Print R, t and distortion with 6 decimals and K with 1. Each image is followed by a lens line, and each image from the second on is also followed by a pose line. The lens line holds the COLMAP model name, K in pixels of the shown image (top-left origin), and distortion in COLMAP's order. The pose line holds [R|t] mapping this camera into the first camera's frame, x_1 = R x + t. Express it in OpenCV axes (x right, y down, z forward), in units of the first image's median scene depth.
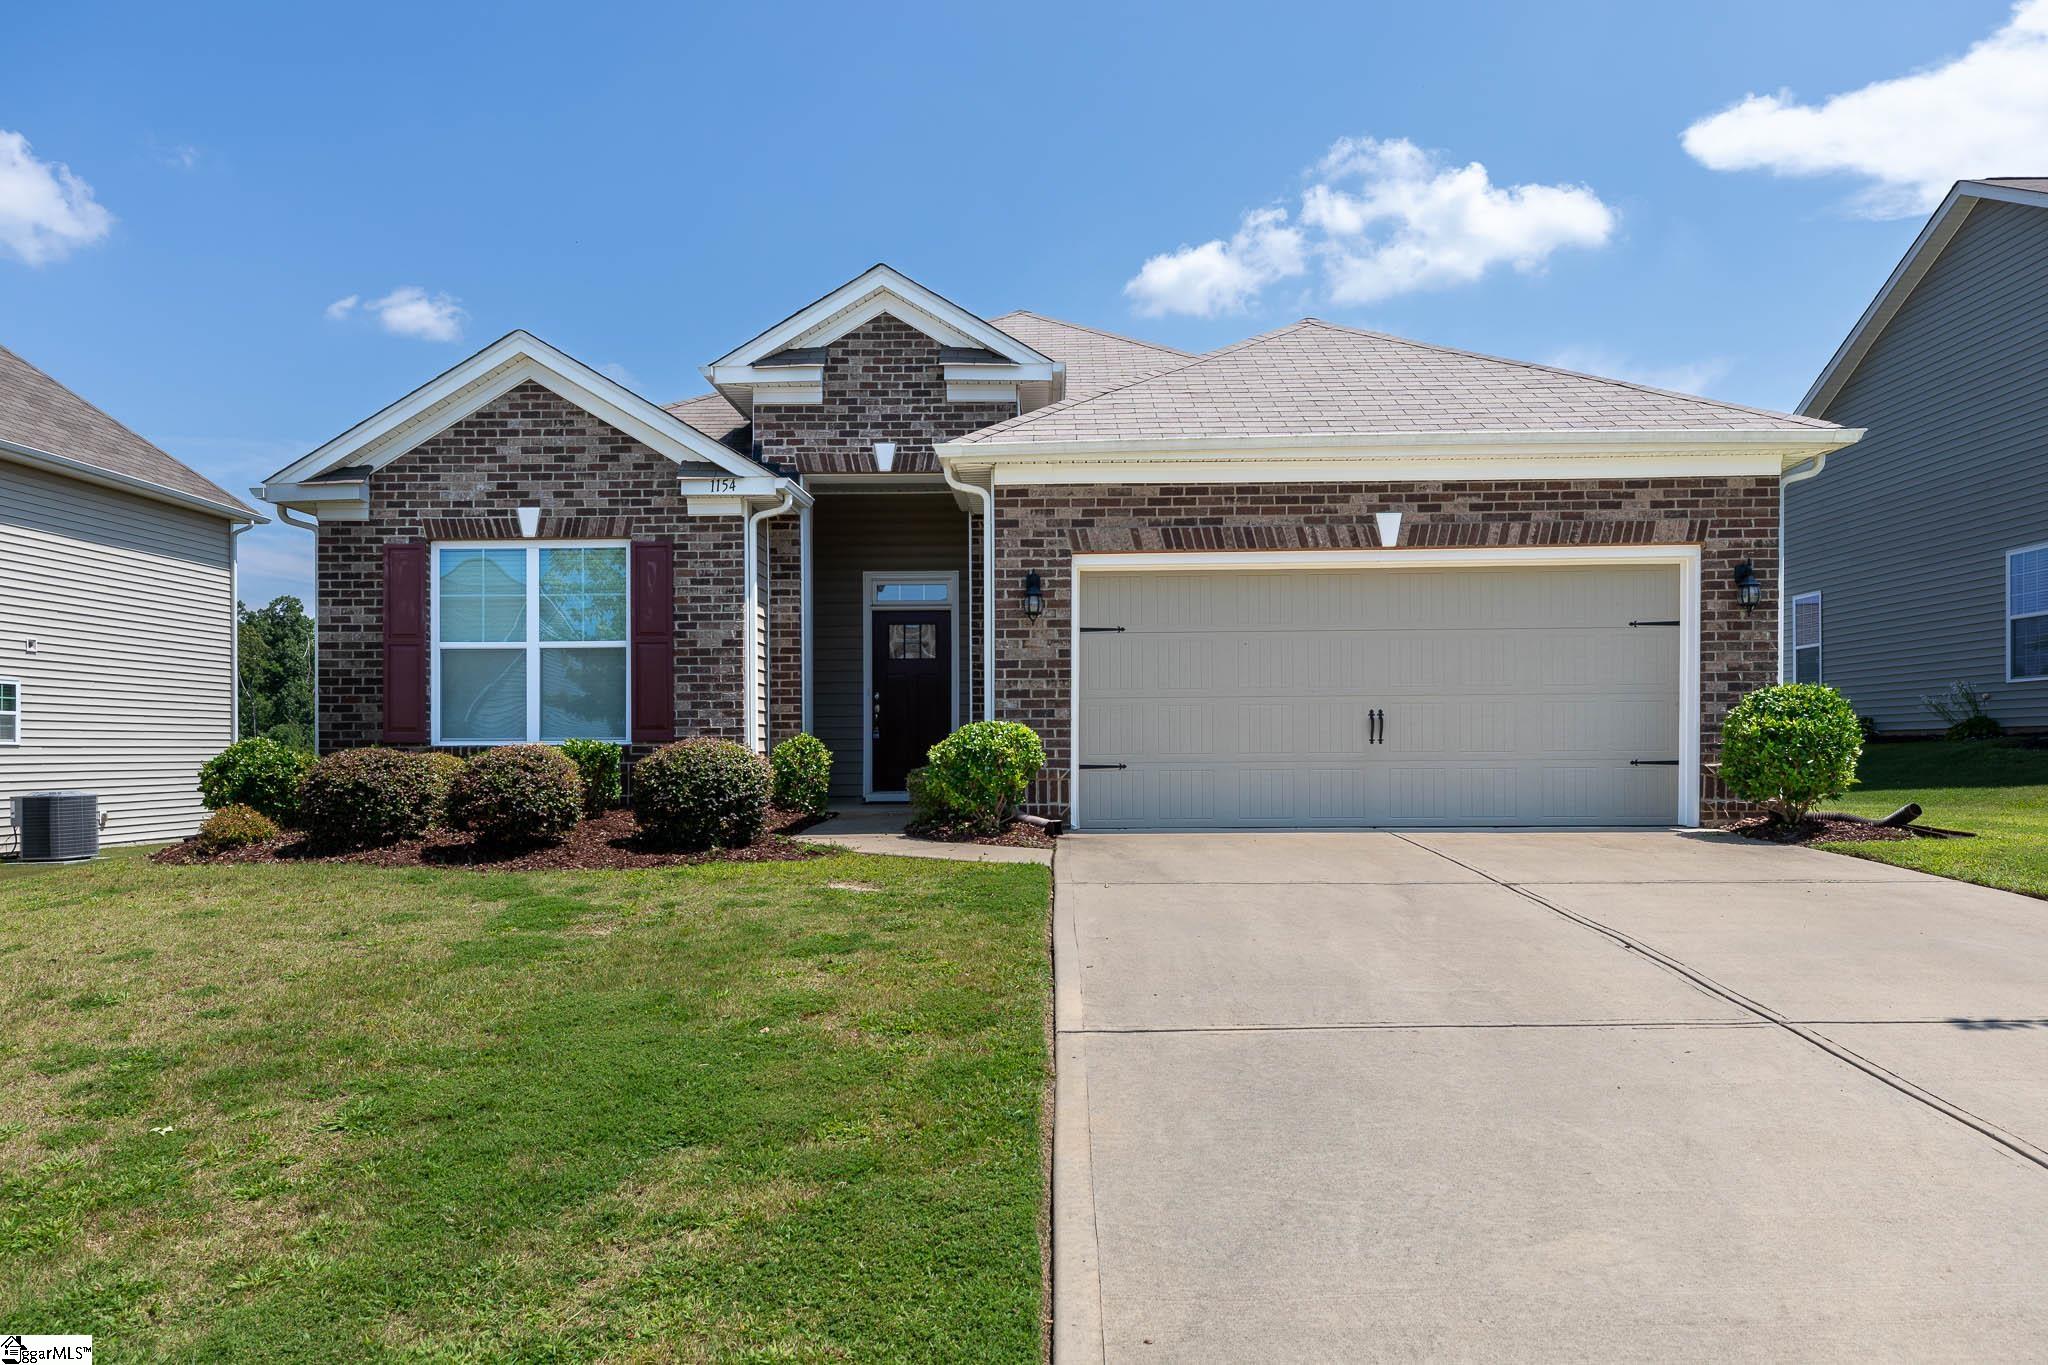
lens RADIAL K [[1382.0, 0, 1014.6], [0, 1382.0, 751.8], [0, 0, 1]] dist [0.009489, 0.014606]
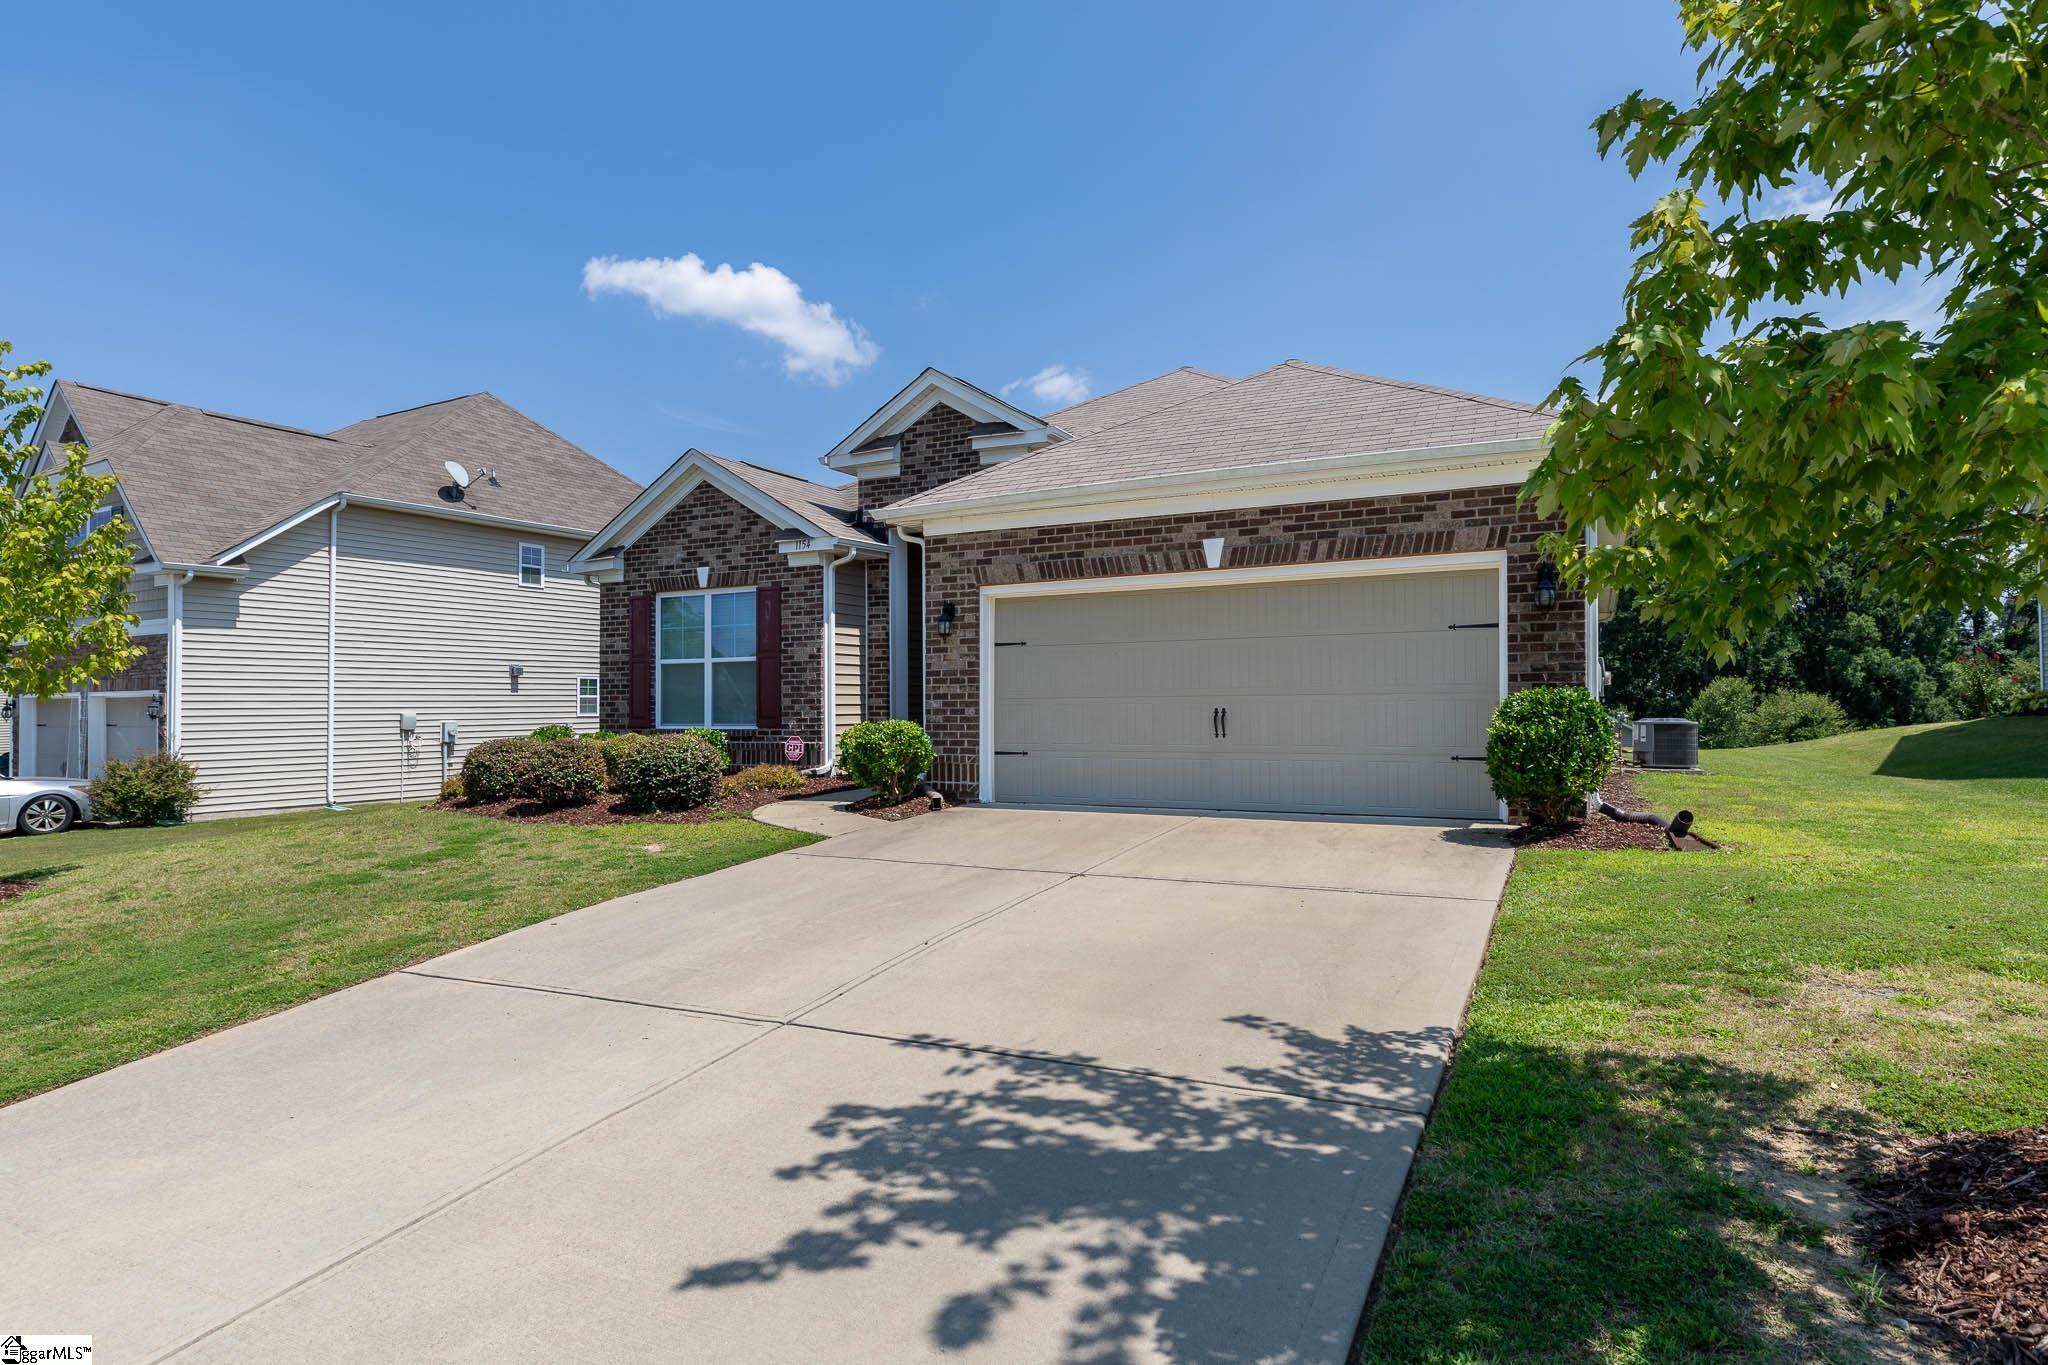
lens RADIAL K [[1100.8, 0, 1025.0], [0, 1100.8, 680.7], [0, 0, 1]] dist [0.003360, 0.000667]
pose [[0.903623, -0.011044, -0.428187, 0.515045], [0.002821, 0.999799, -0.019832, -0.035936], [0.428320, 0.016713, 0.903472, 0.103658]]
